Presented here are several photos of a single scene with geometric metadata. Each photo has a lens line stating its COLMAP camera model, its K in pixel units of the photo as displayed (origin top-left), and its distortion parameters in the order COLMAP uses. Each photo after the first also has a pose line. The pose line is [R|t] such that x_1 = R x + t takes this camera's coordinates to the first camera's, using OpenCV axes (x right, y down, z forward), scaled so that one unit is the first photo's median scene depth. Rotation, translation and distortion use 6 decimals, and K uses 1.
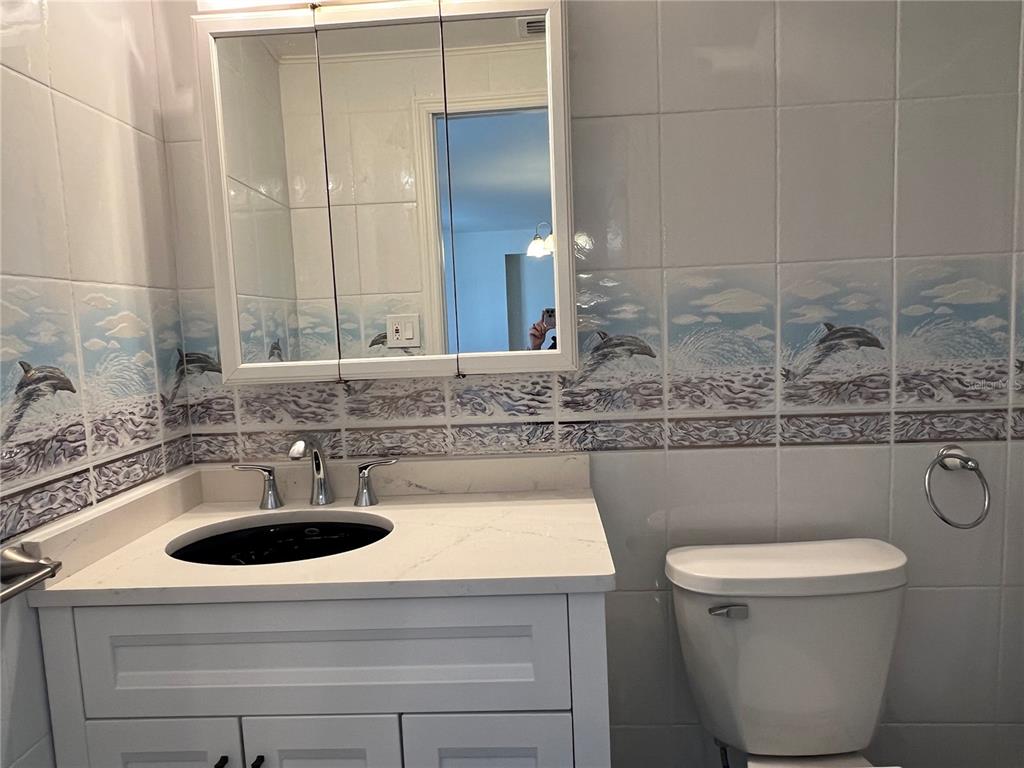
lens RADIAL K [[701.3, 0, 509.4], [0, 701.3, 387.4], [0, 0, 1]] dist [0.011076, 0.002428]
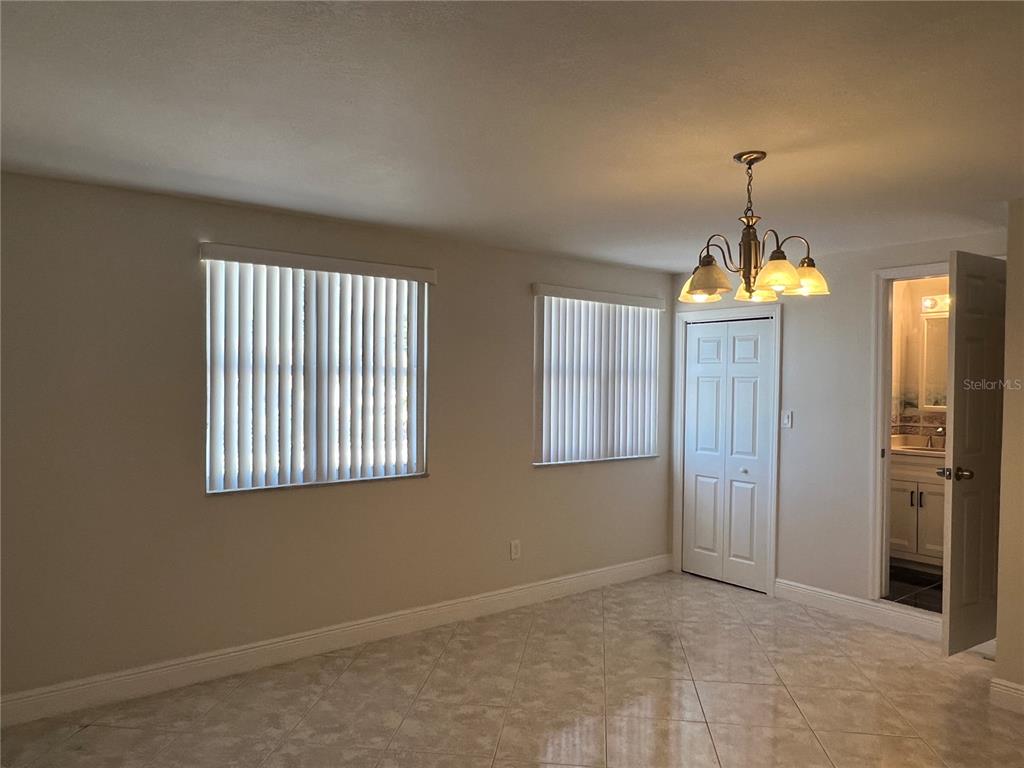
lens RADIAL K [[701.3, 0, 510.1], [0, 701.3, 385.8], [0, 0, 1]] dist [0.011076, 0.002428]
pose [[0.637100, 0.058696, -0.768543, 0.992095], [-0.111471, 0.993630, -0.016519, 0.153880], [0.762678, 0.096194, 0.639585, -2.820135]]
